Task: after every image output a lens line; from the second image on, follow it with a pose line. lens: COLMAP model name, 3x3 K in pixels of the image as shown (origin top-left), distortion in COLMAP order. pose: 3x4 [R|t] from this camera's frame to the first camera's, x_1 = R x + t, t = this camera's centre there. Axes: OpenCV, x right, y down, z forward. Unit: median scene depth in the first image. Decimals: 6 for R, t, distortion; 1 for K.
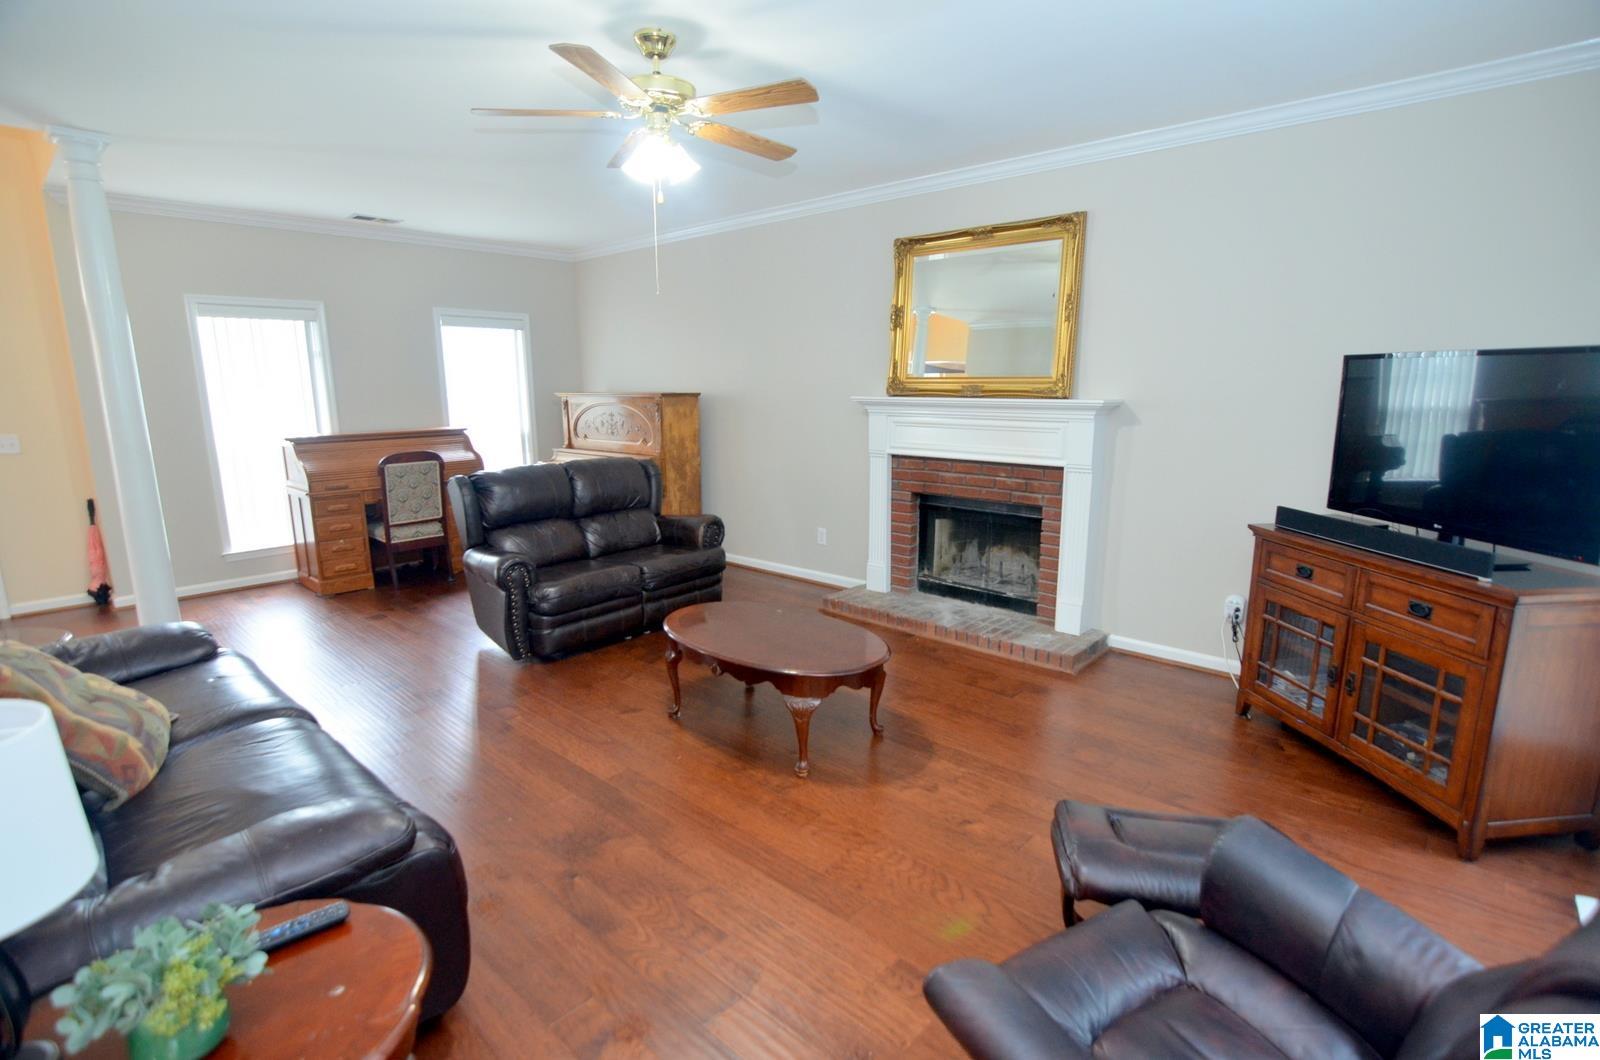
lens RADIAL K [[778.5, 0, 802.3], [0, 778.5, 532.7], [0, 0, 1]] dist [-0.030061, 0.008214]
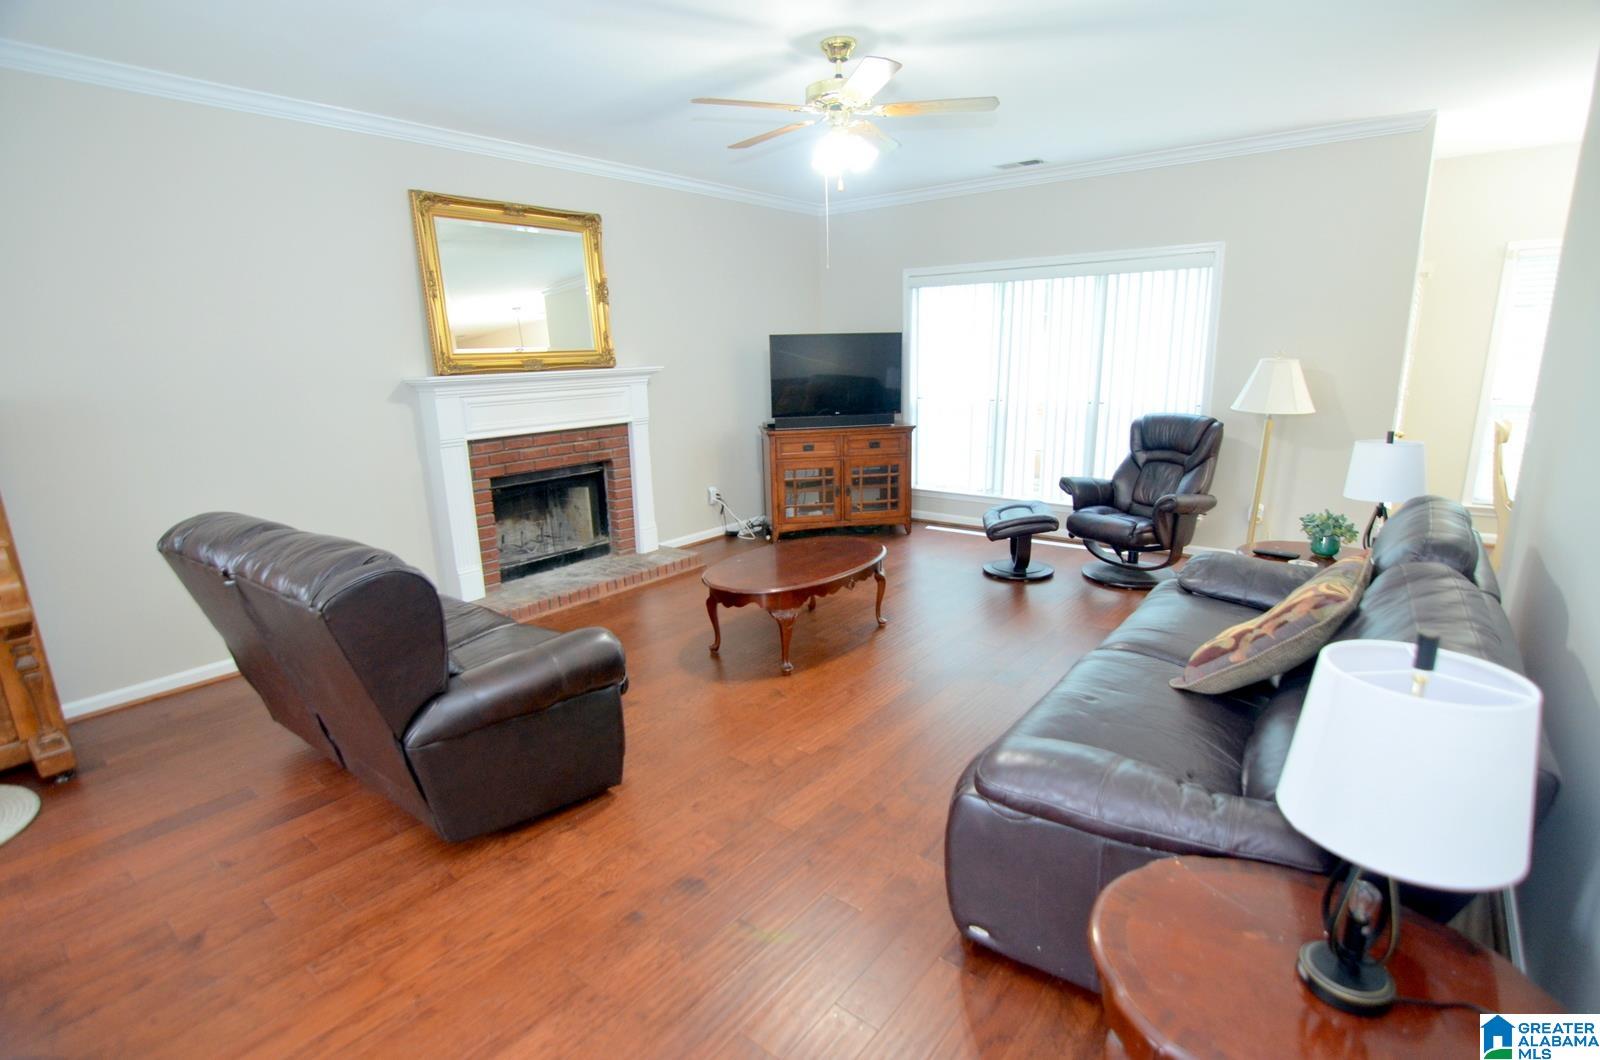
lens RADIAL K [[778.5, 0, 802.3], [0, 778.5, 532.7], [0, 0, 1]] dist [-0.030061, 0.008214]
pose [[-0.070067, -0.226449, 0.971500, -0.828466], [0.212979, 0.948042, 0.236341, -0.135089], [-0.974541, 0.223469, -0.018197, 0.701785]]
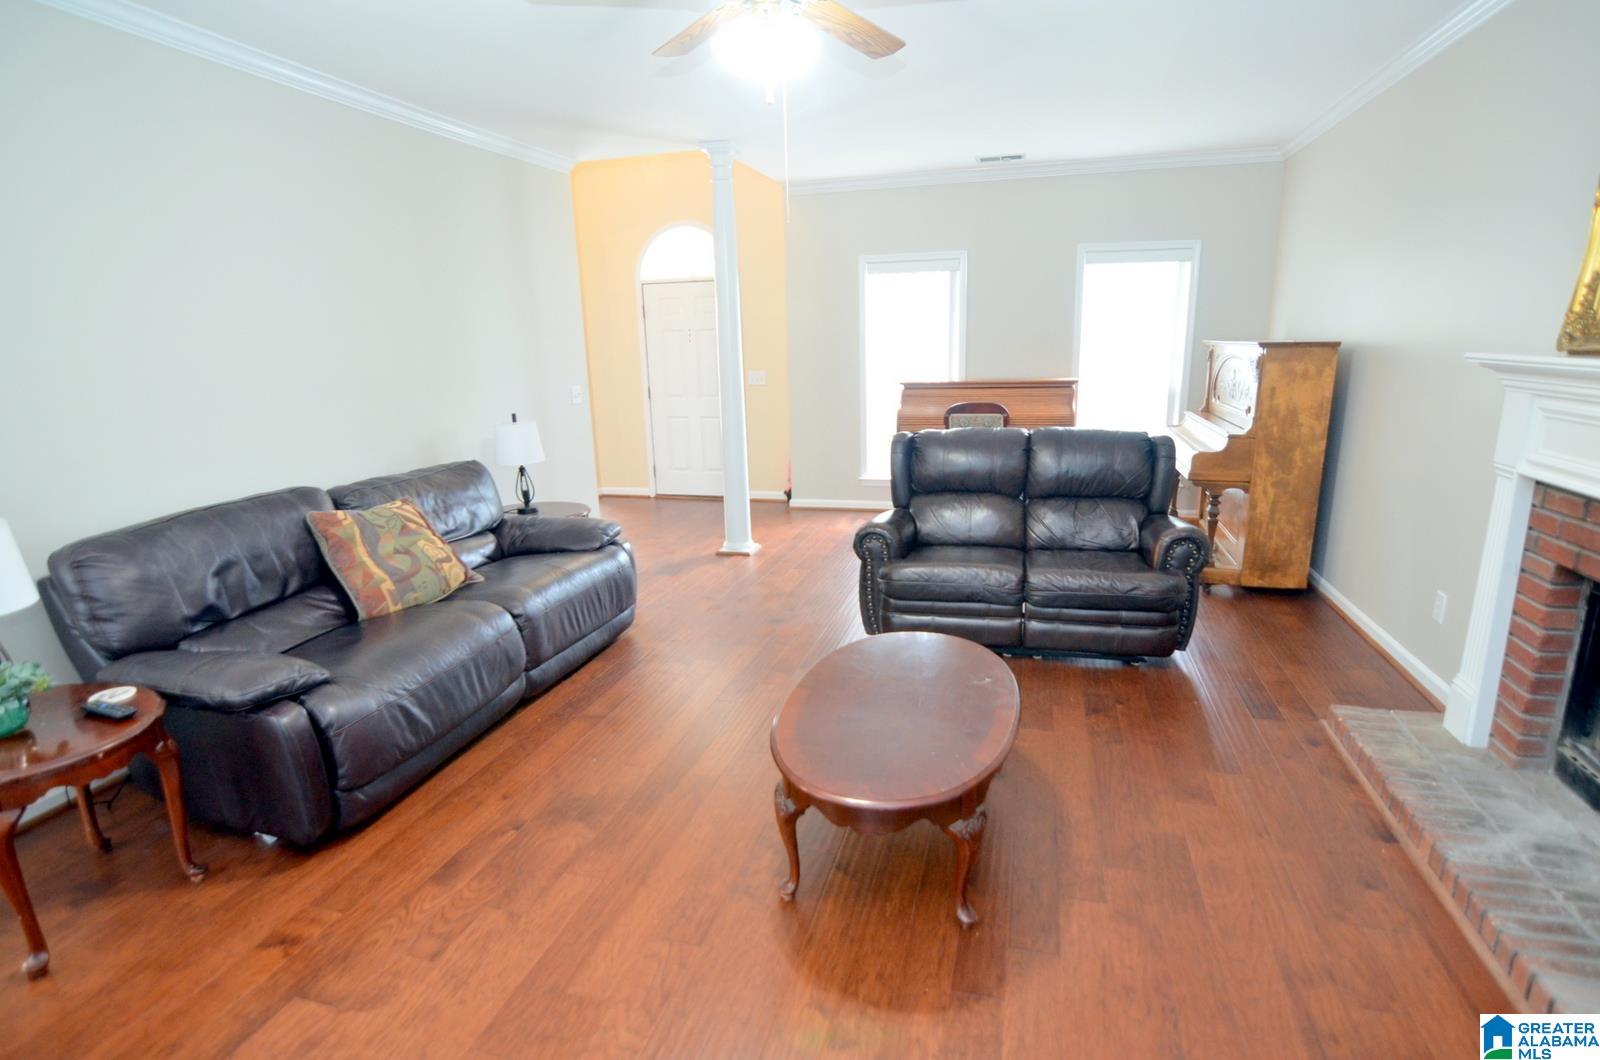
lens RADIAL K [[805.4, 0, 800.0], [0, 805.4, 530.0], [0, 0, 1]] dist [-0.019815, 0.000261]
pose [[0.449507, 0.202312, -0.870065, 0.358935], [-0.148360, 0.977396, 0.150622, -0.079335], [0.880870, 0.061377, 0.469361, 0.400140]]
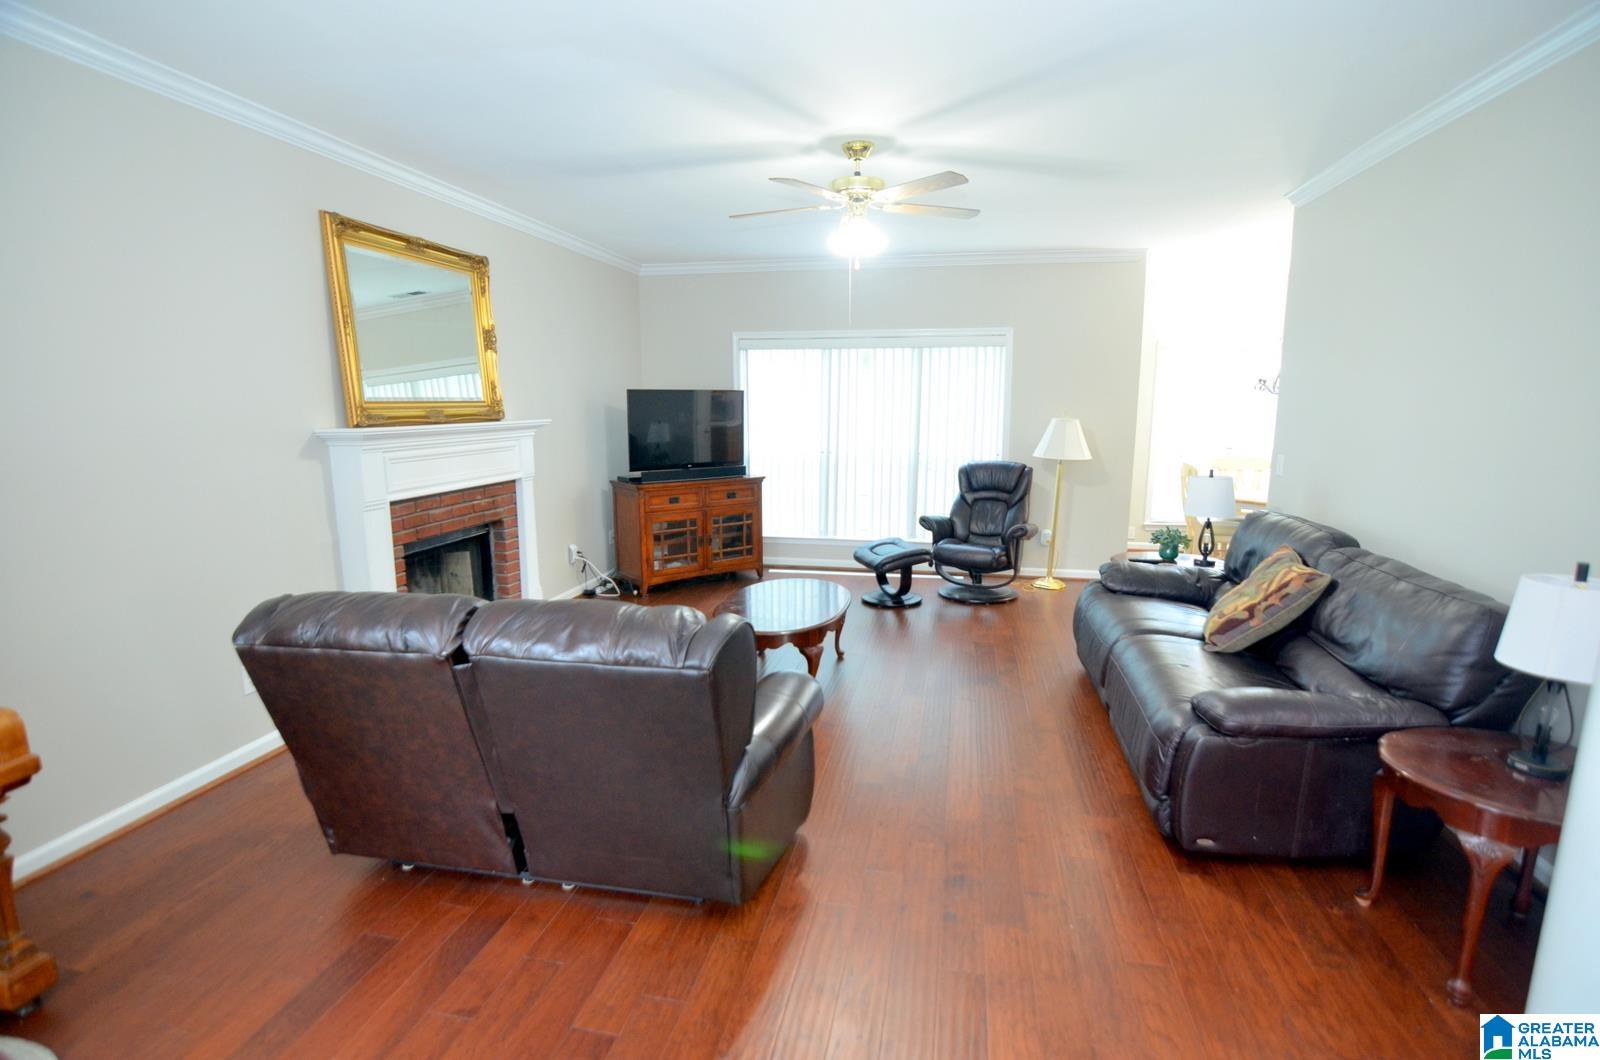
lens RADIAL K [[778.5, 0, 802.3], [0, 778.5, 532.7], [0, 0, 1]] dist [-0.030061, 0.008214]
pose [[-0.514328, -0.142491, 0.845673, -0.771362], [0.164650, 0.951349, 0.260434, -0.212308], [-0.841640, 0.273188, -0.465844, 1.068468]]
